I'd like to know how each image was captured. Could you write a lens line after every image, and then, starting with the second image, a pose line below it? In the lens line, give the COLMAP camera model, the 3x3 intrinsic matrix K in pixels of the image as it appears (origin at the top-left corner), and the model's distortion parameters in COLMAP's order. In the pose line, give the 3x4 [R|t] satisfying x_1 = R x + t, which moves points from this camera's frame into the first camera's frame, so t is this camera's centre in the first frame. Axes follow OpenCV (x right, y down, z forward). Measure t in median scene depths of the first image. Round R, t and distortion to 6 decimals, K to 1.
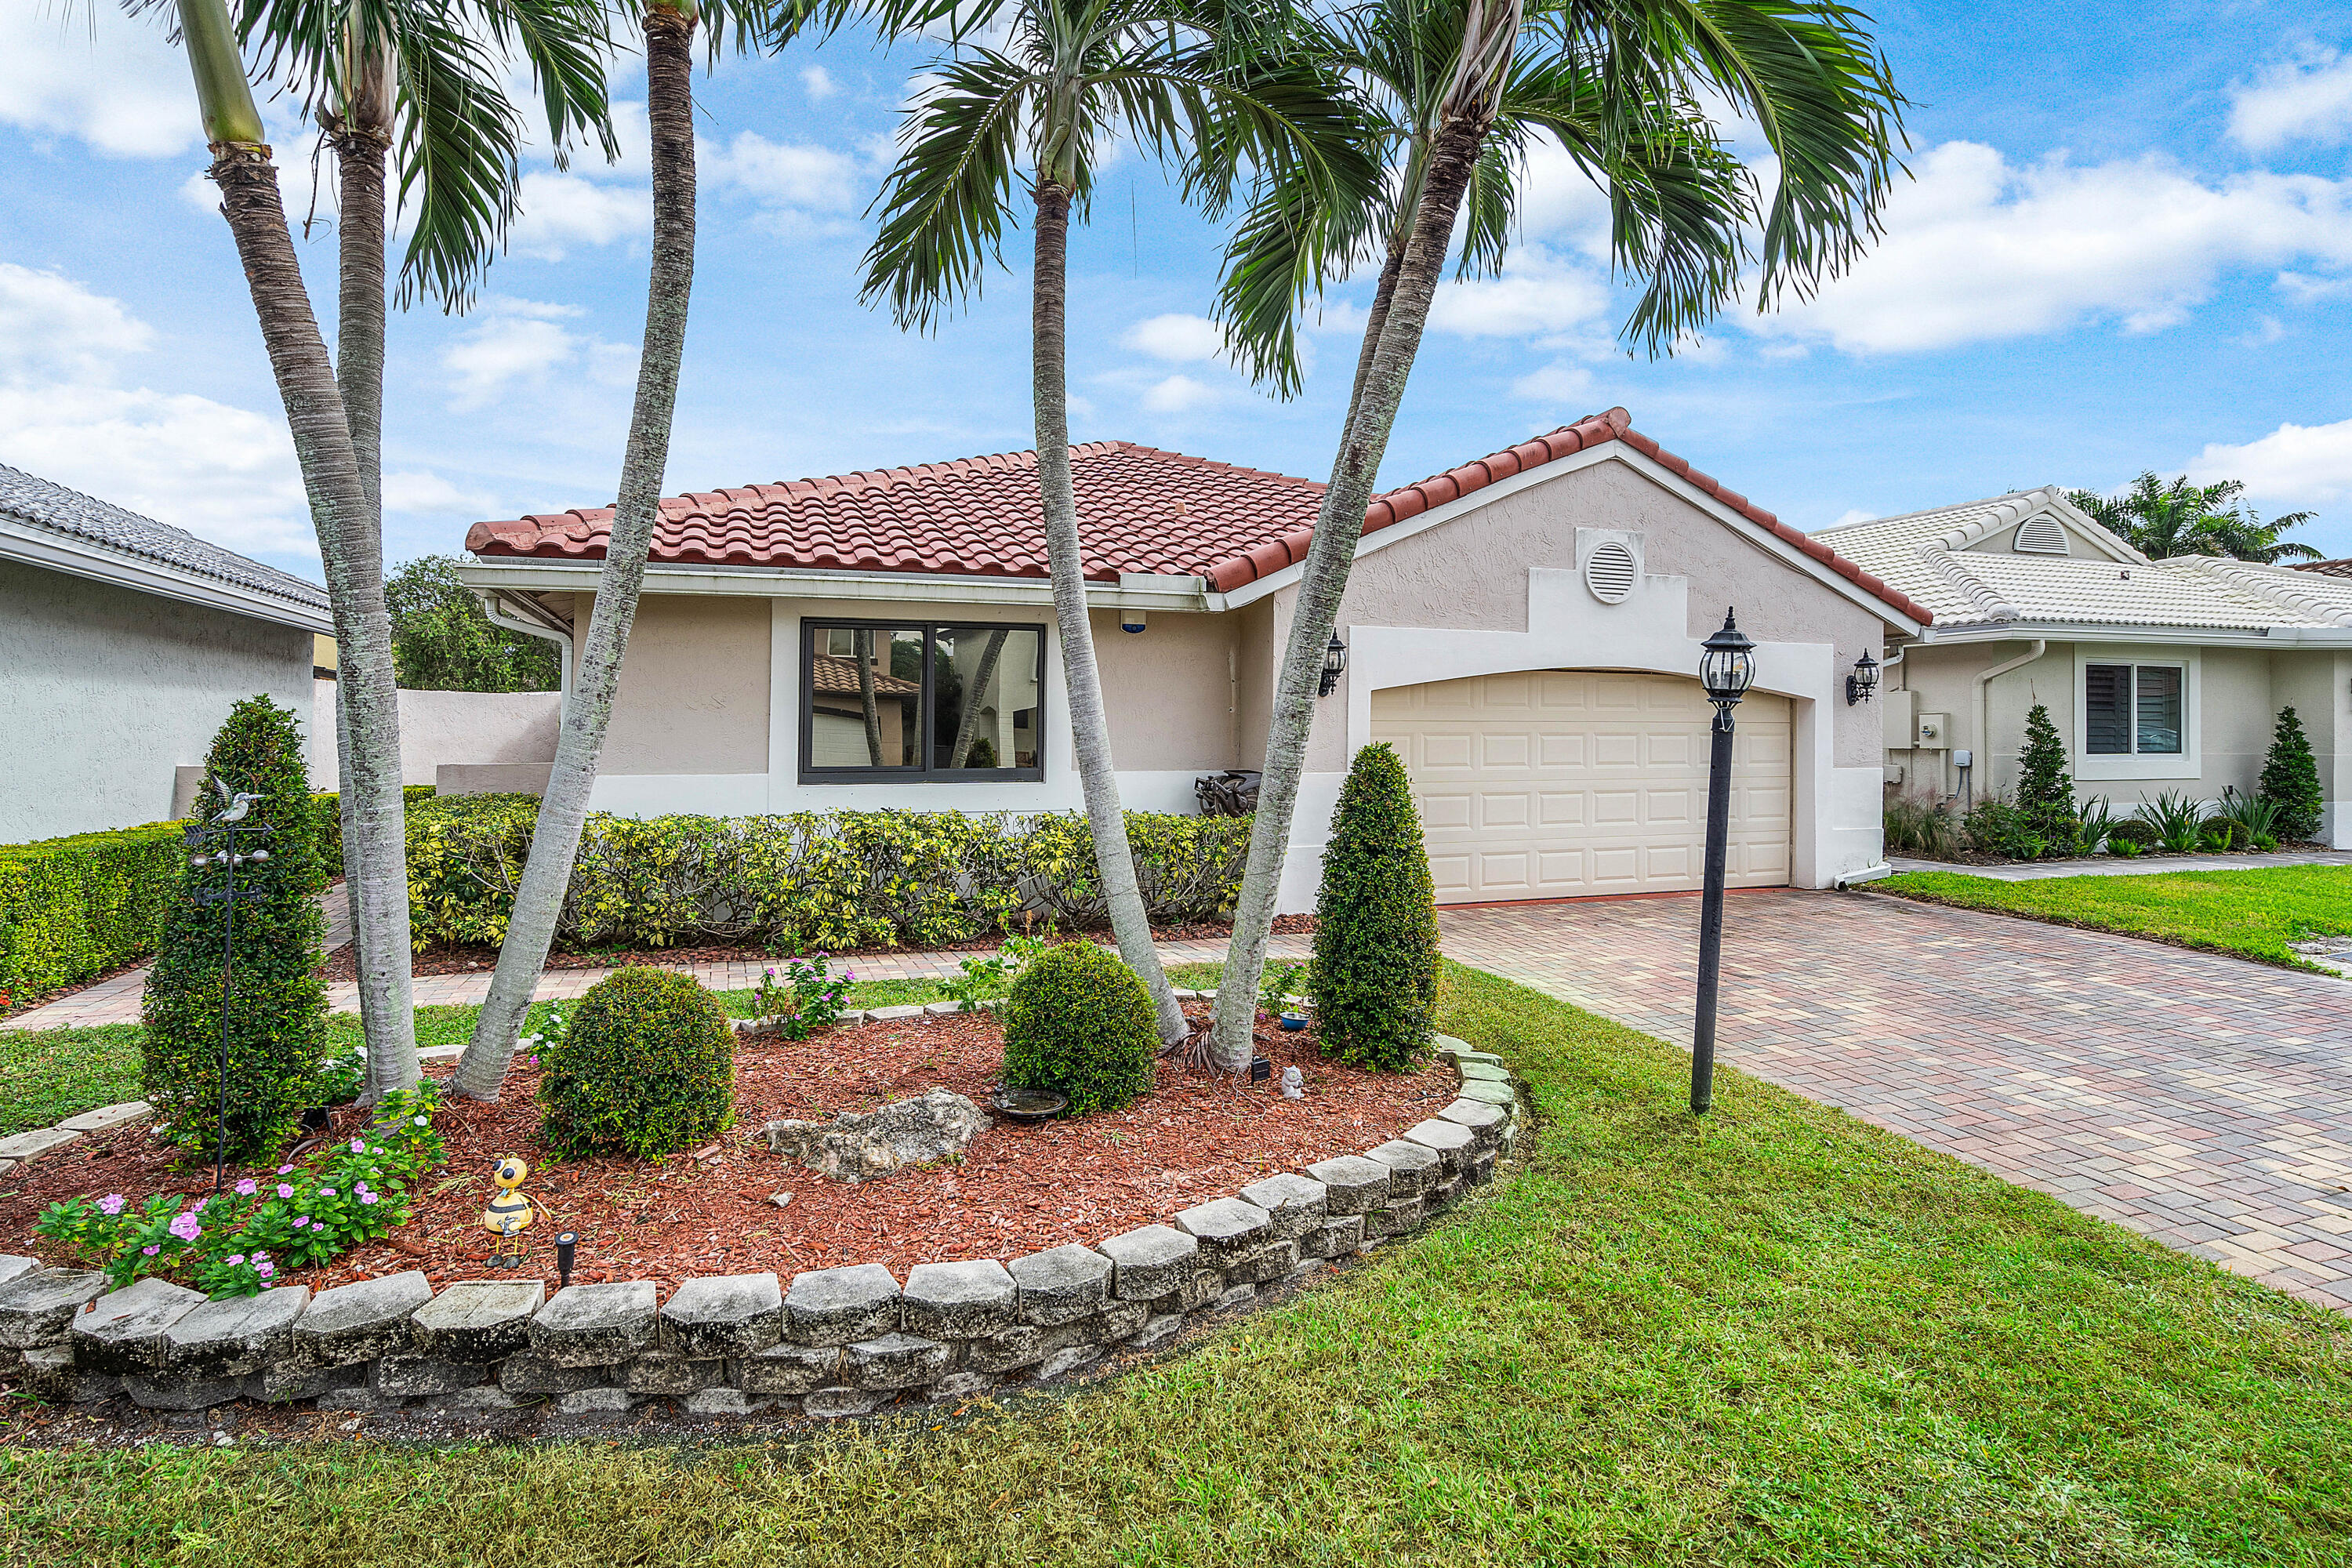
lens RADIAL K [[1112.7, 0, 1304.1], [0, 1112.7, 727.7], [0, 0, 1]] dist [-0.000837, 0.002872]
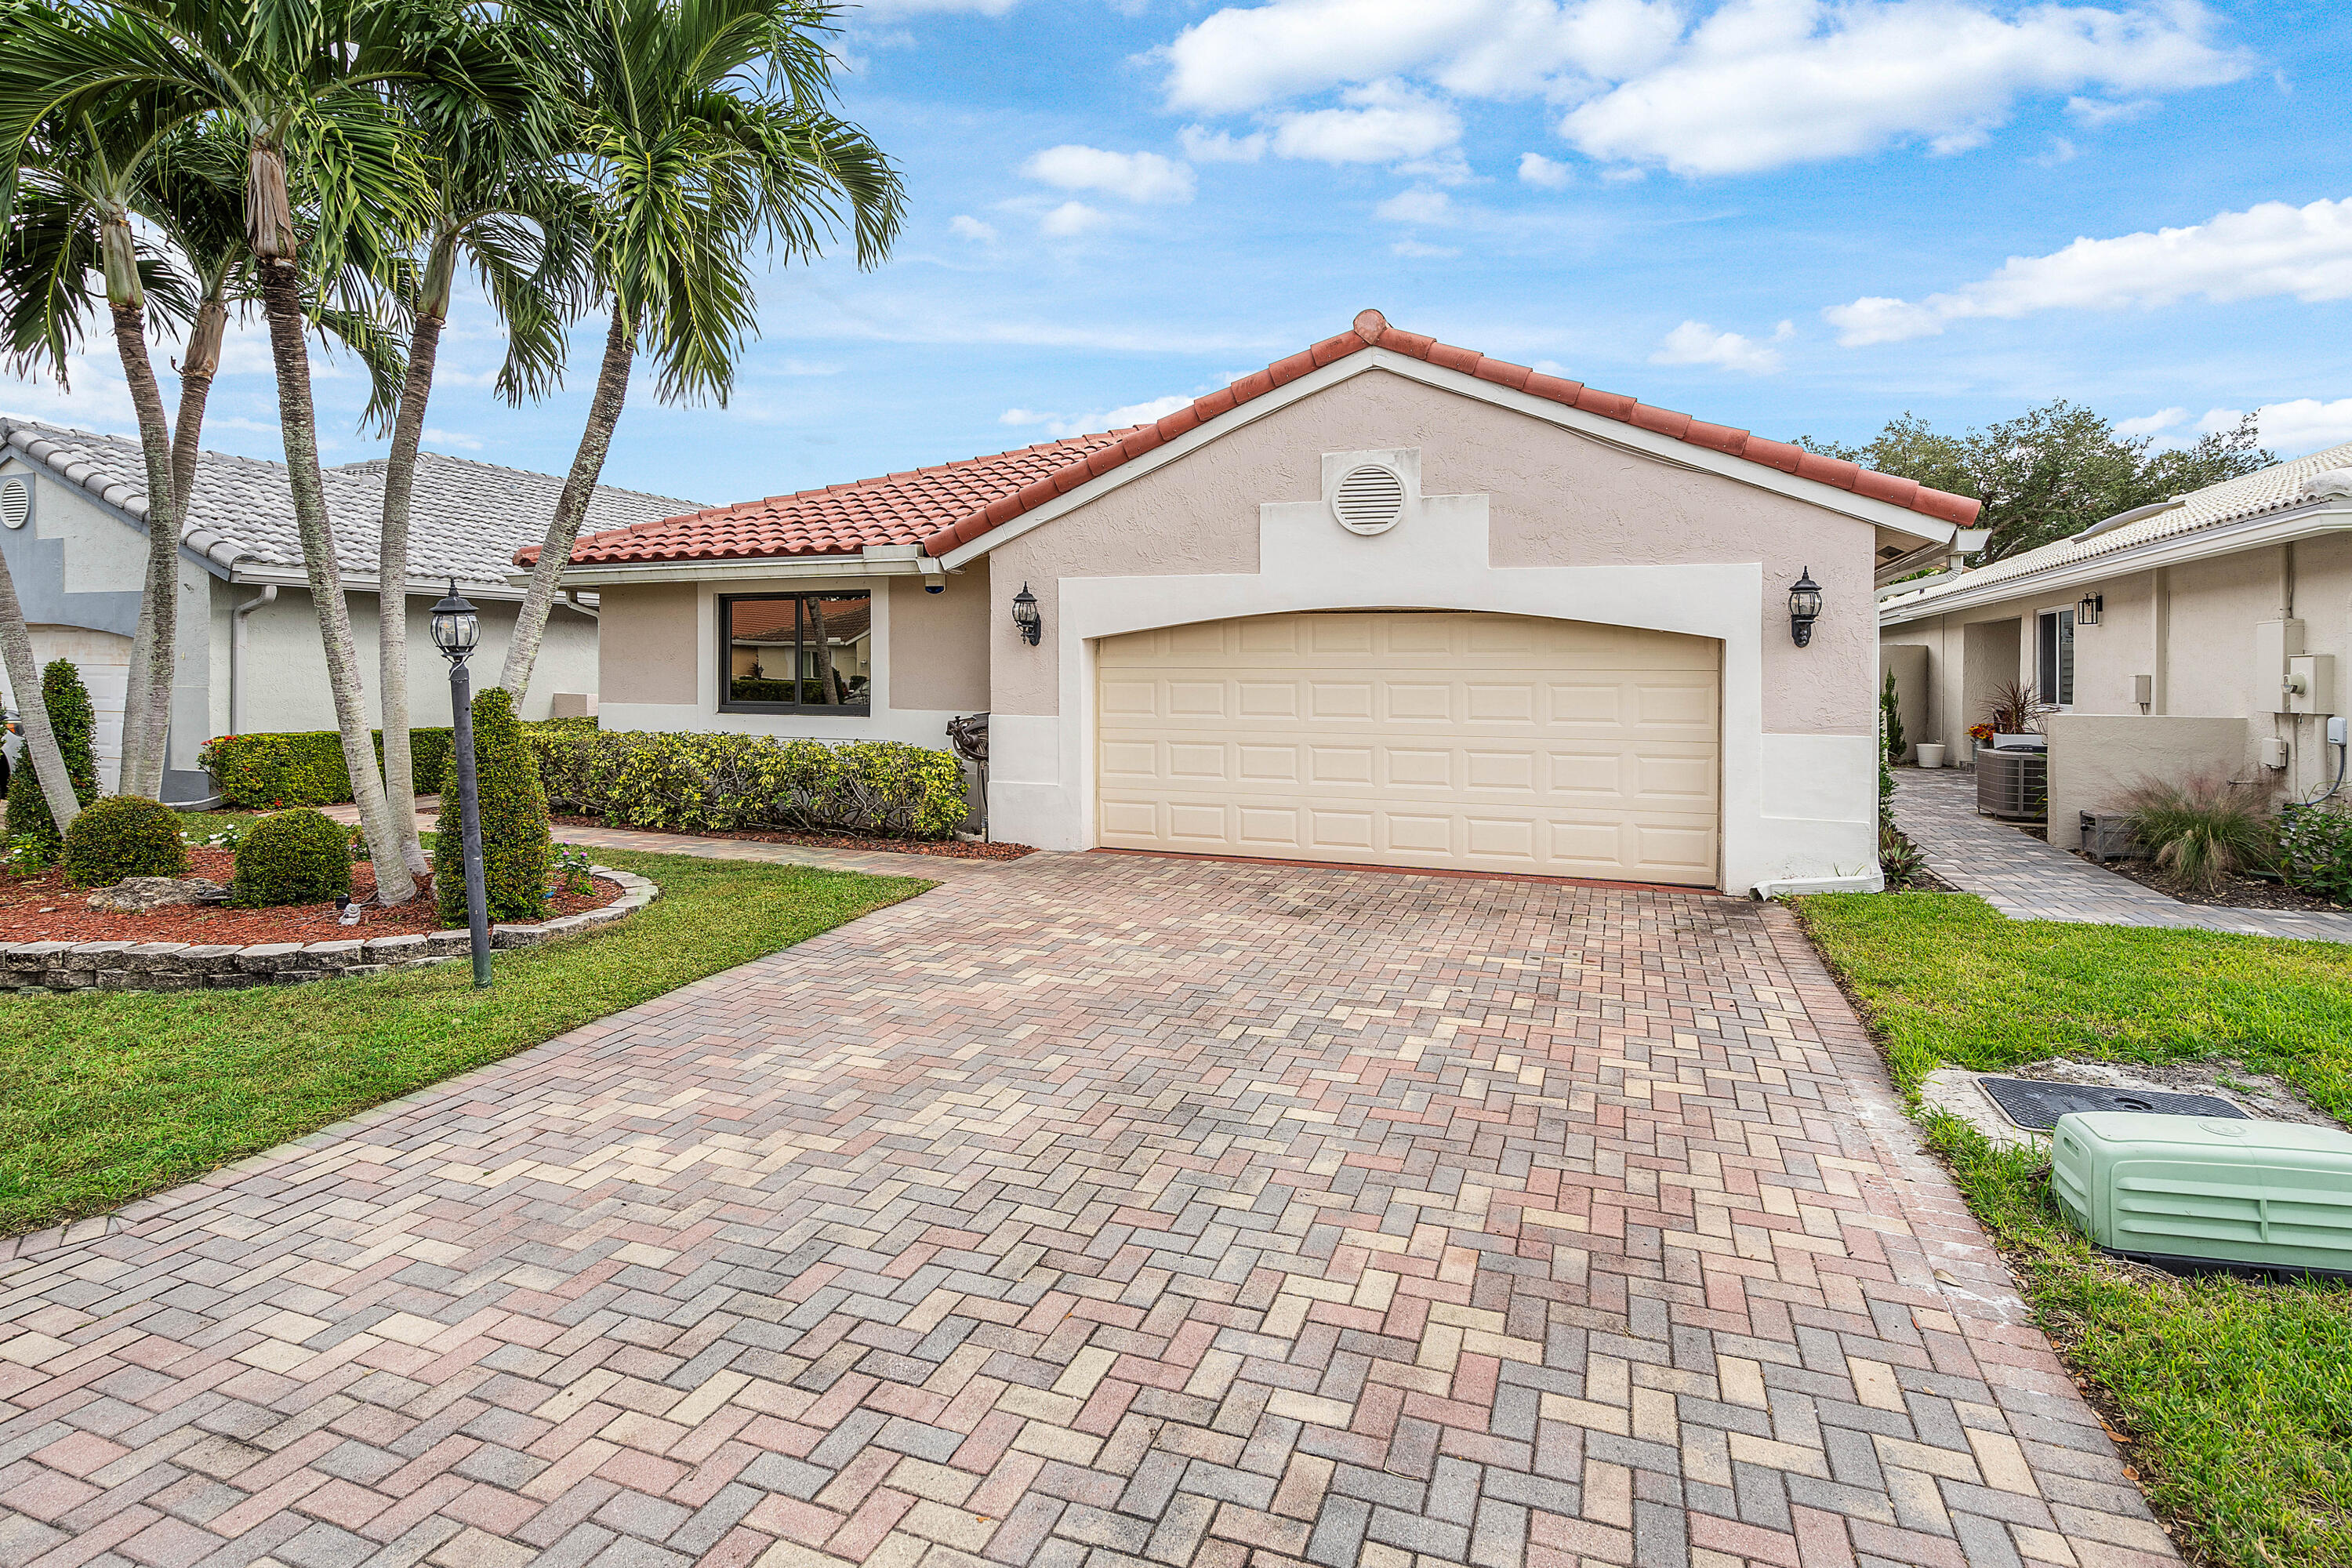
lens RADIAL K [[1112.7, 0, 1170.9], [0, 1112.7, 695.1], [0, 0, 1]] dist [-0.000837, 0.002872]
pose [[0.778866, 0.016679, -0.626968, 0.715861], [-0.003340, 0.999742, 0.022447, -0.004211], [0.627181, -0.015389, 0.778721, 0.216573]]
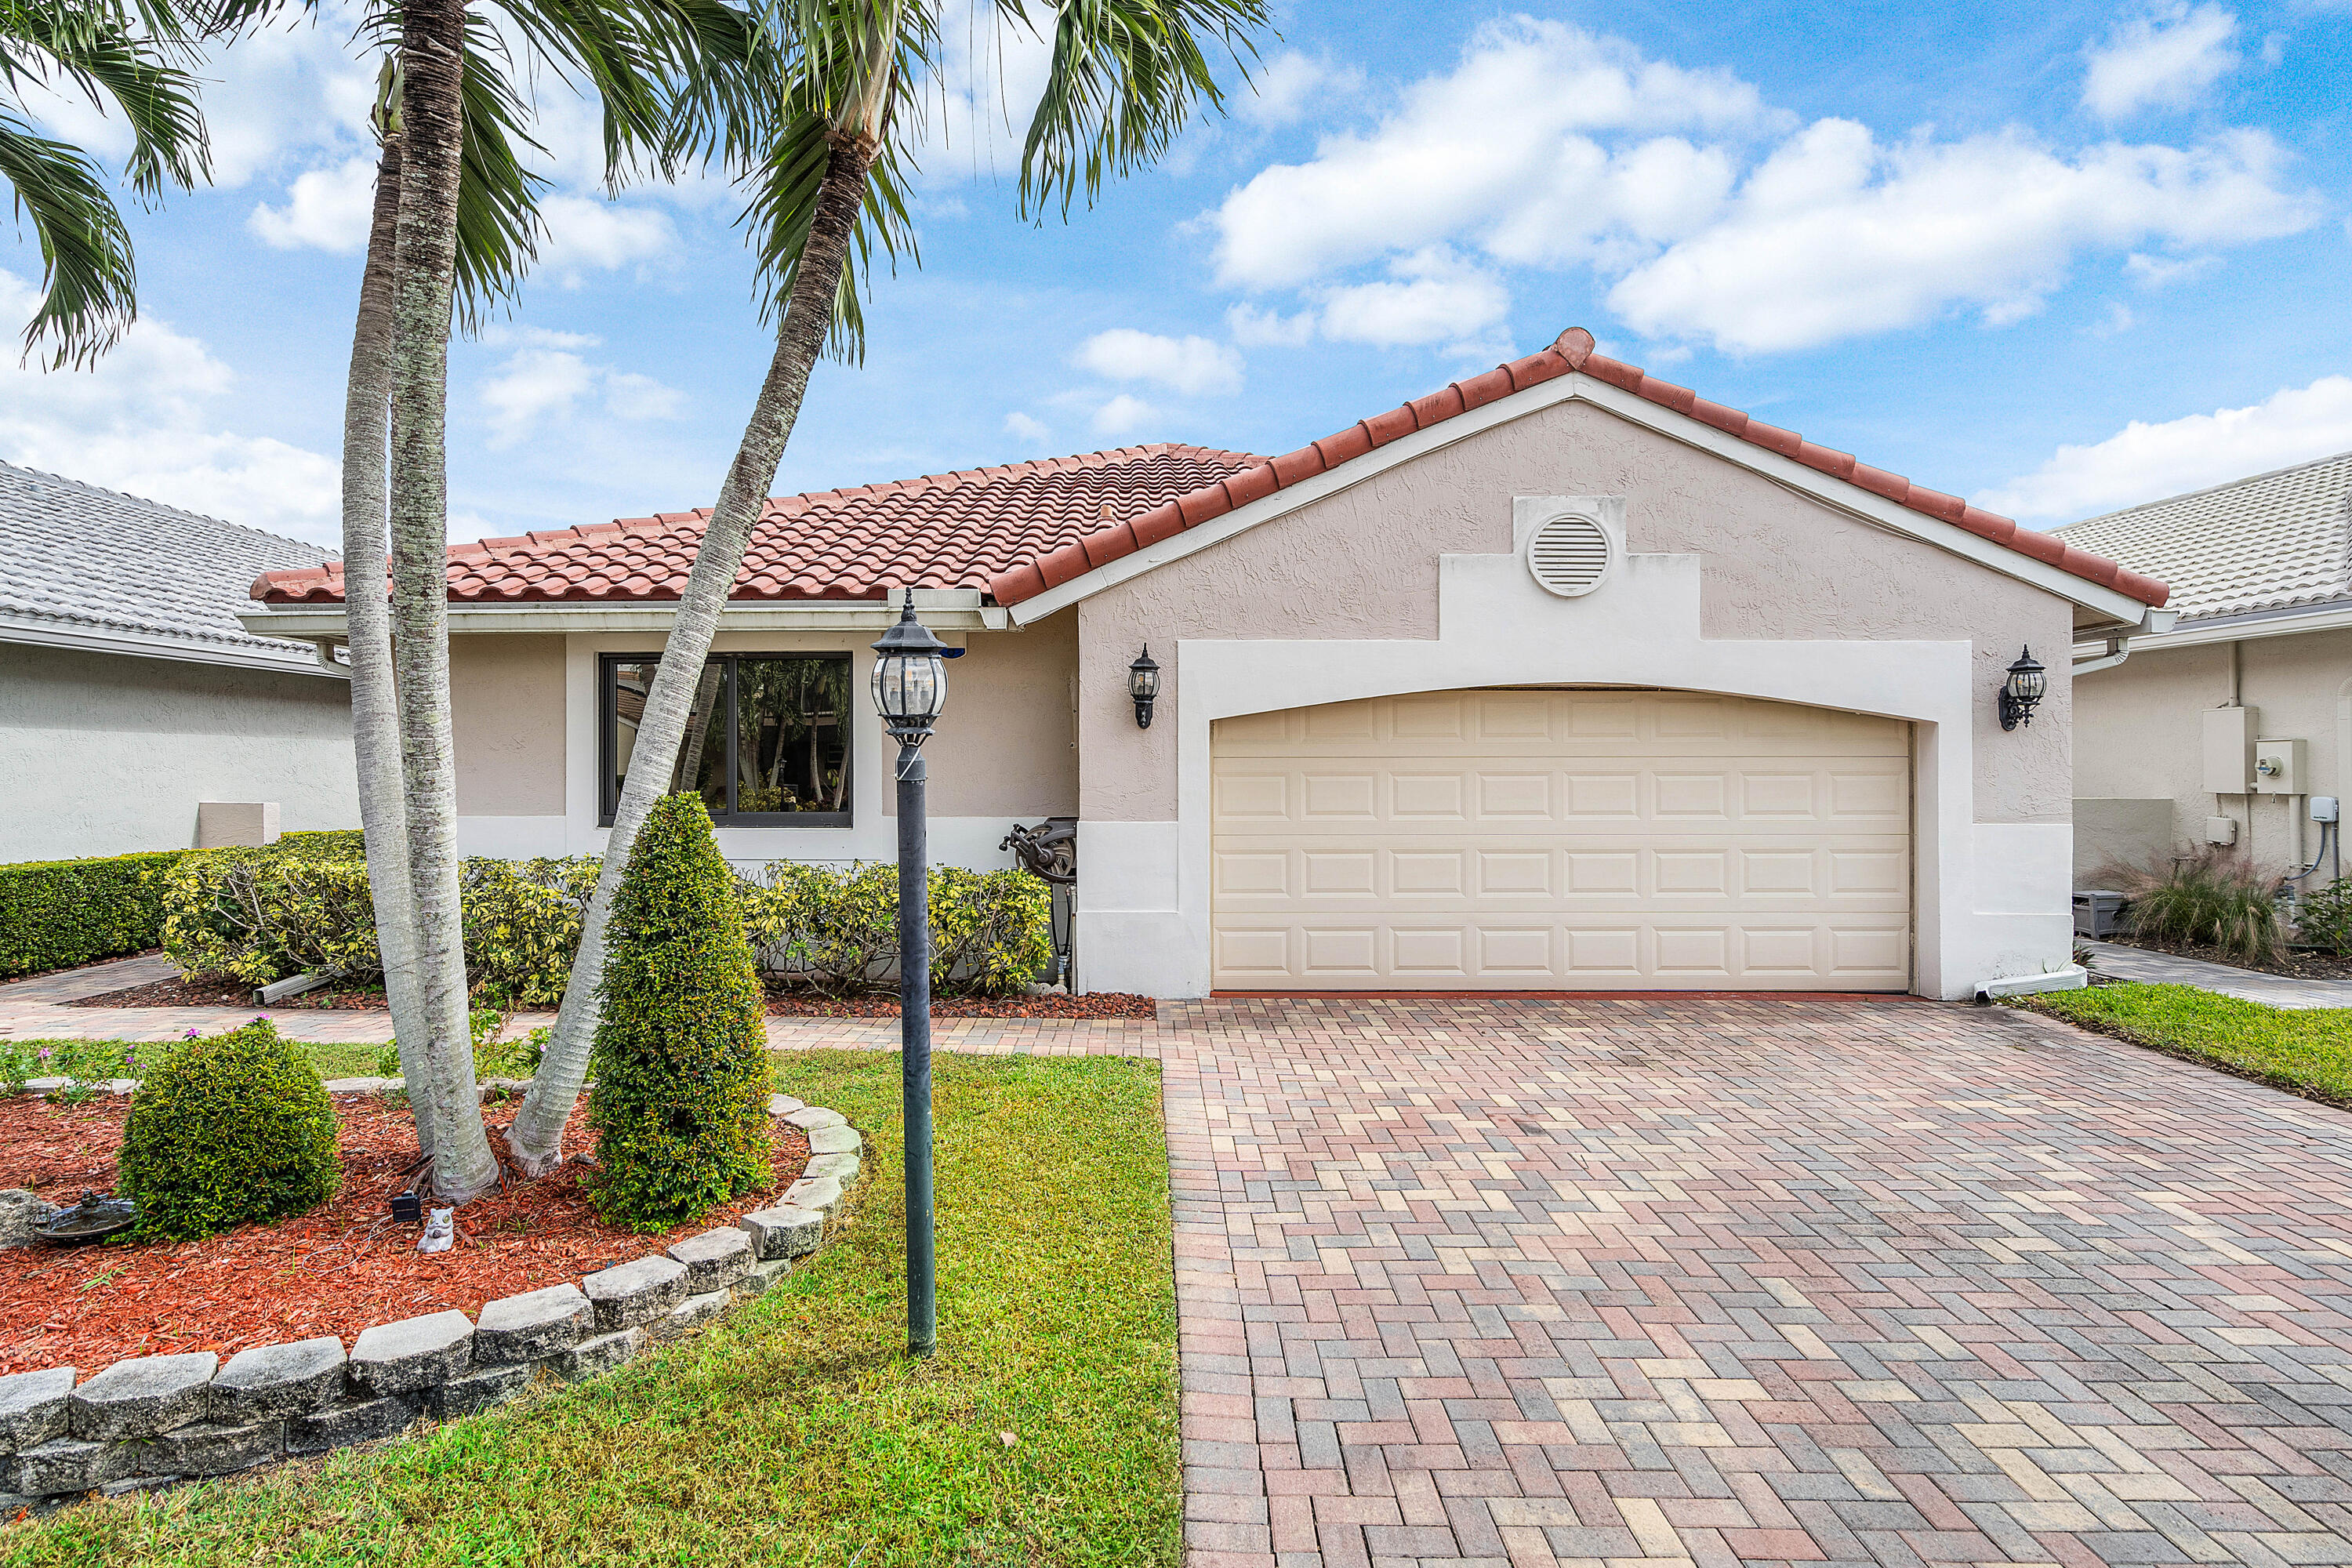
lens RADIAL K [[1218.4, 0, 1173.9], [0, 1218.4, 767.5], [0, 0, 1]] dist [0.001949, 0.000690]
pose [[0.938960, -0.001529, -0.344024, 0.310474], [0.003179, 0.999986, 0.004233, -0.002756], [0.344012, -0.005068, 0.938951, 0.153165]]
